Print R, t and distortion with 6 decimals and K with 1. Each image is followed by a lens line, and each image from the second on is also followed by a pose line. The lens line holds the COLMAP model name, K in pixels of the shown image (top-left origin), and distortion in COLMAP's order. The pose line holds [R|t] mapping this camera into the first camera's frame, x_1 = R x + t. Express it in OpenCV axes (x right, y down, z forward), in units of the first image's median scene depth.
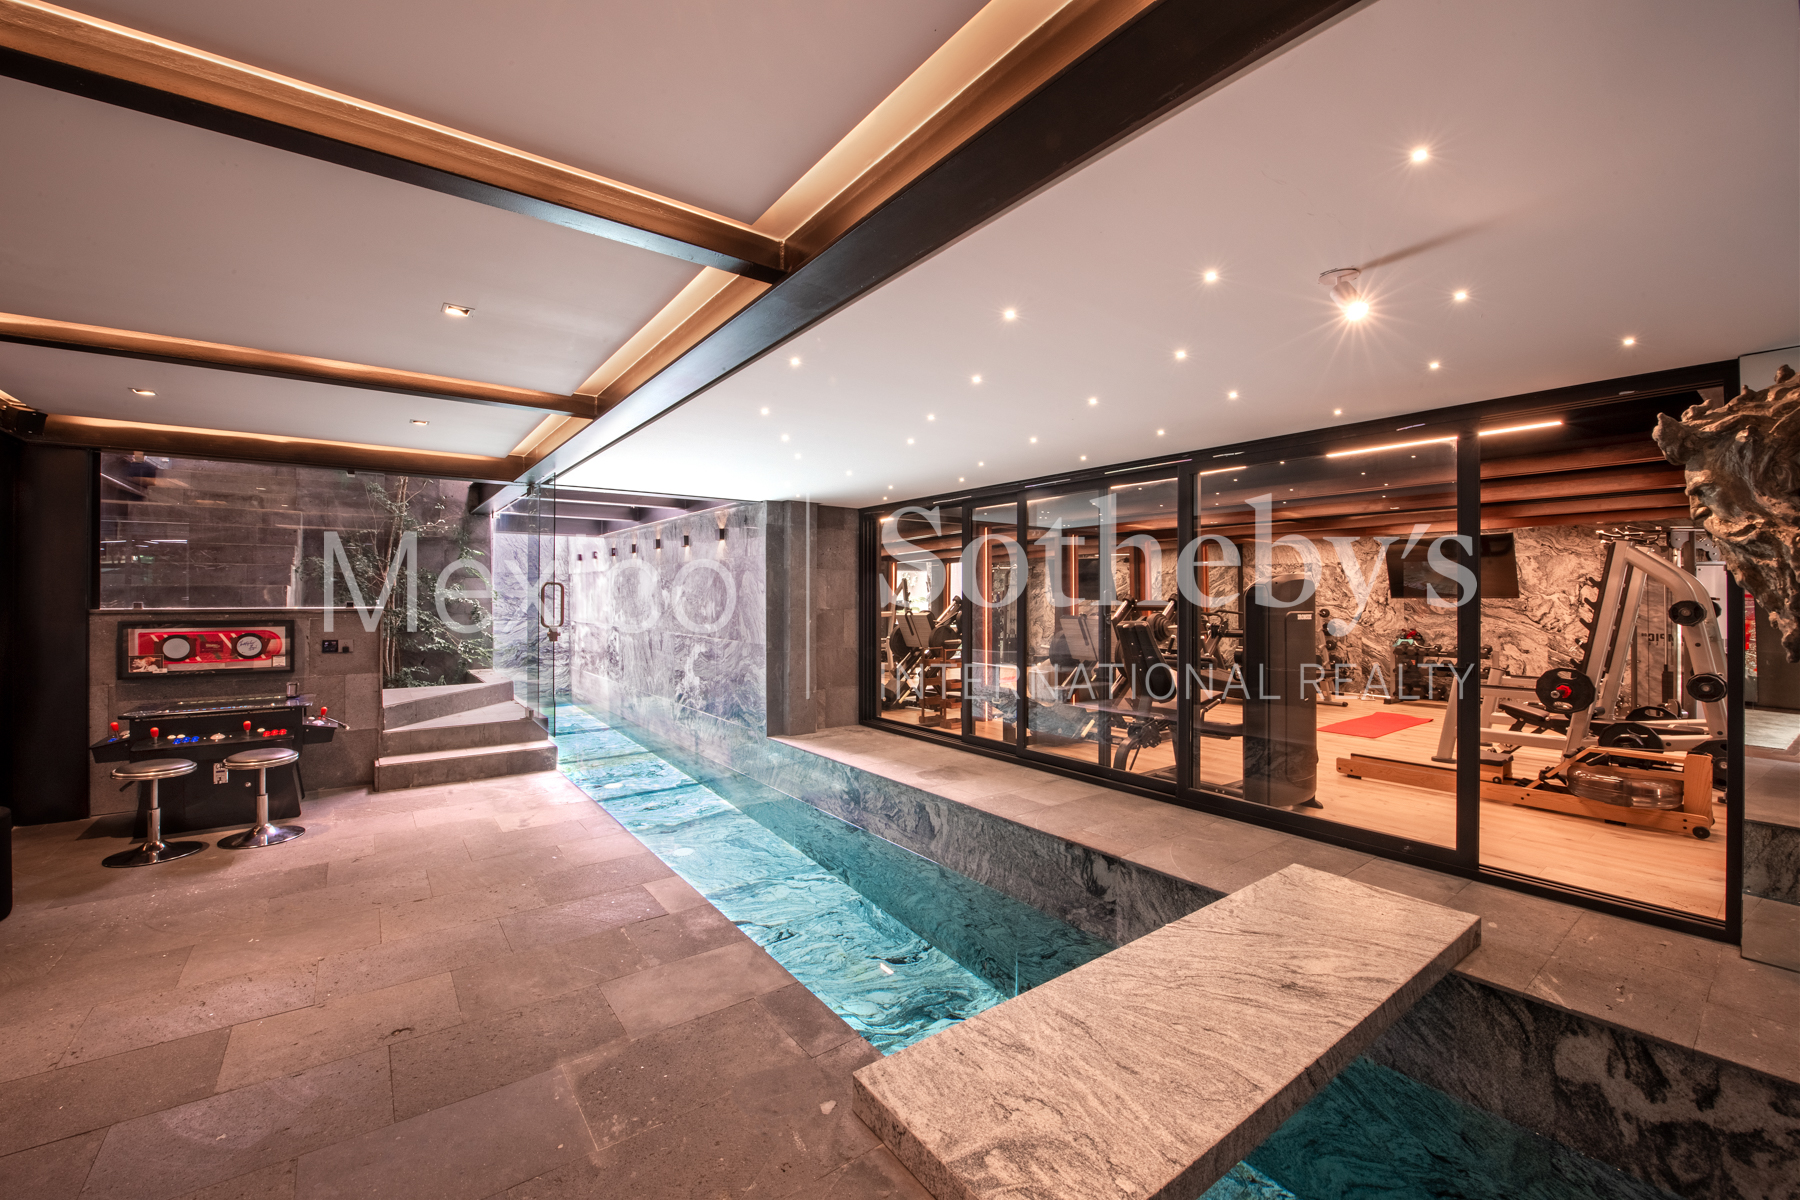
lens RADIAL K [[728.1, 0, 897.0], [0, 728.1, 582.3], [0, 0, 1]] dist [-0.020157, -0.000063]
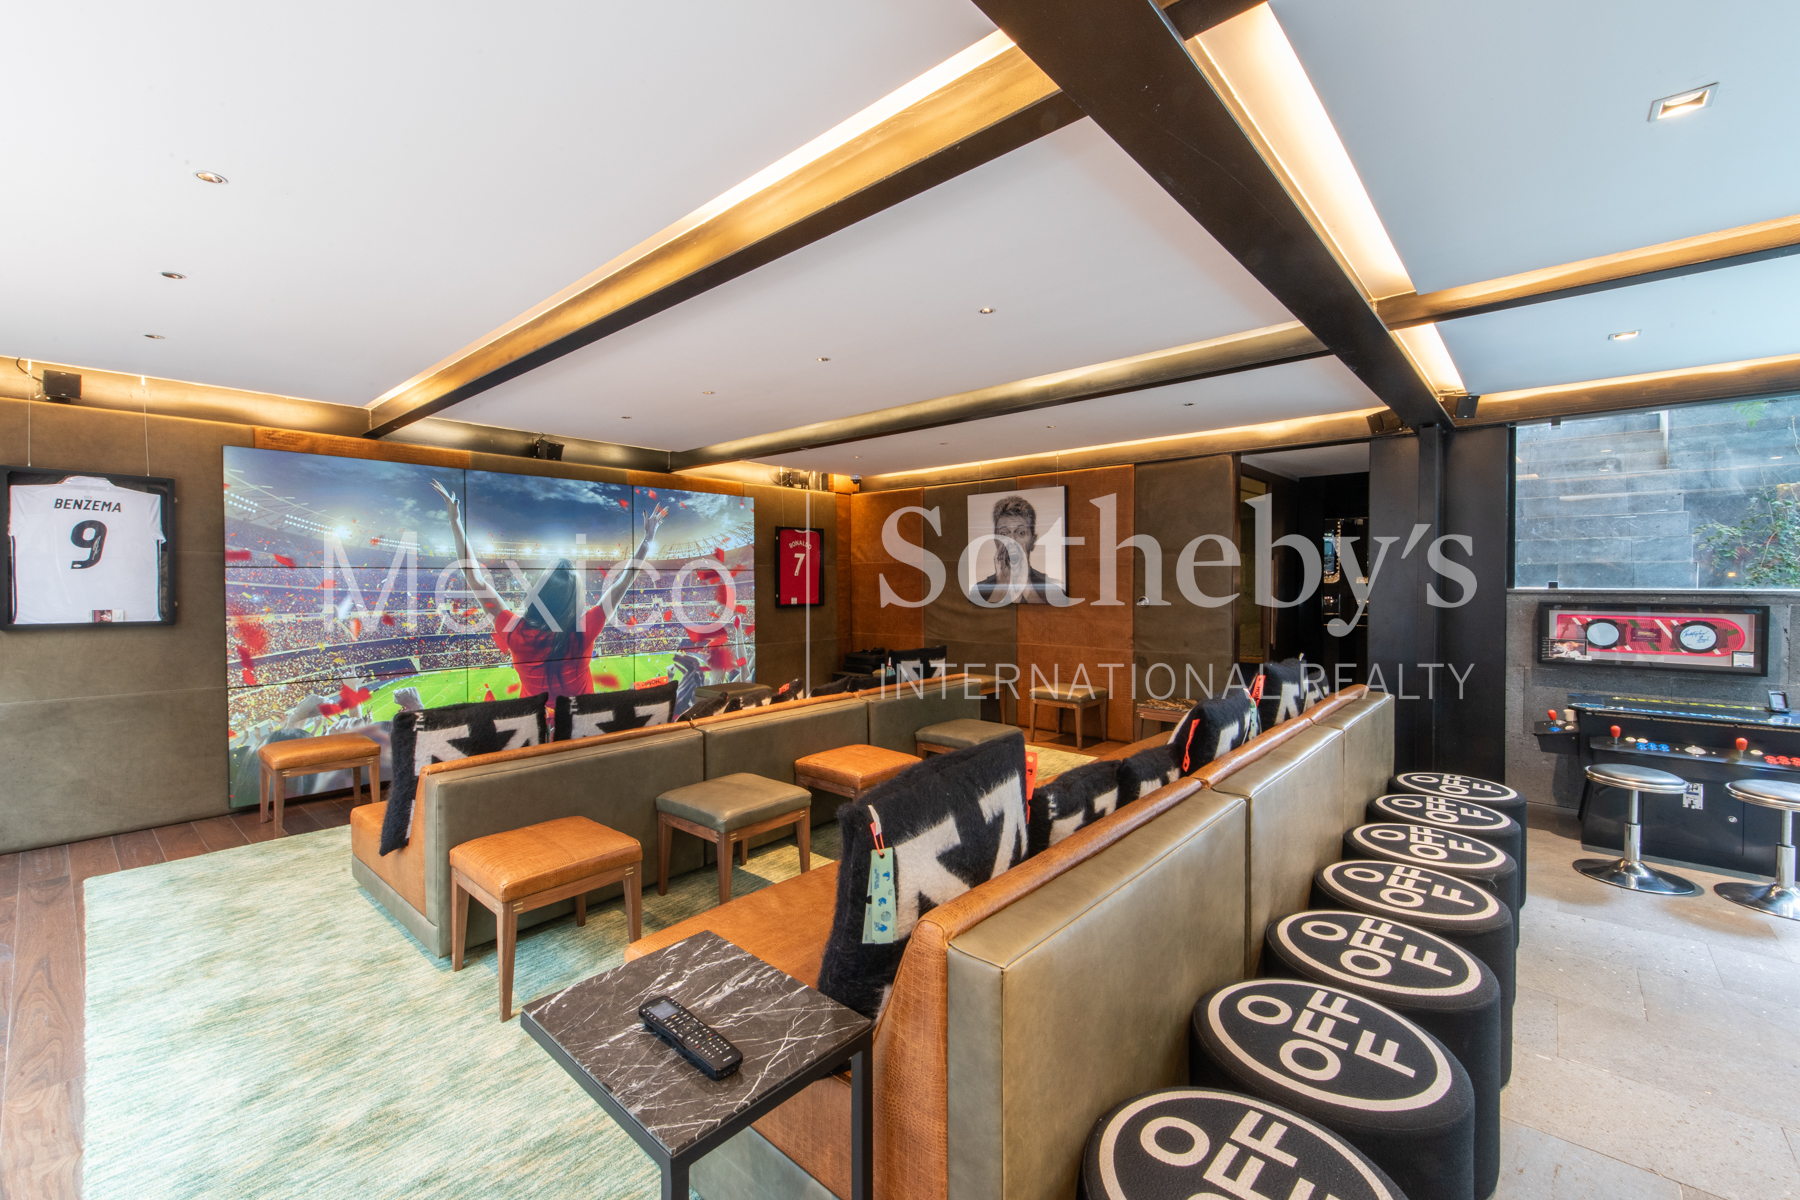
lens RADIAL K [[728.1, 0, 897.0], [0, 728.1, 582.3], [0, 0, 1]] dist [-0.020157, -0.000063]
pose [[0.198092, 0.005844, -0.980166, -0.325882], [0.021677, 0.999712, 0.010342, 0.001140], [0.979944, -0.023296, 0.197908, -0.022511]]
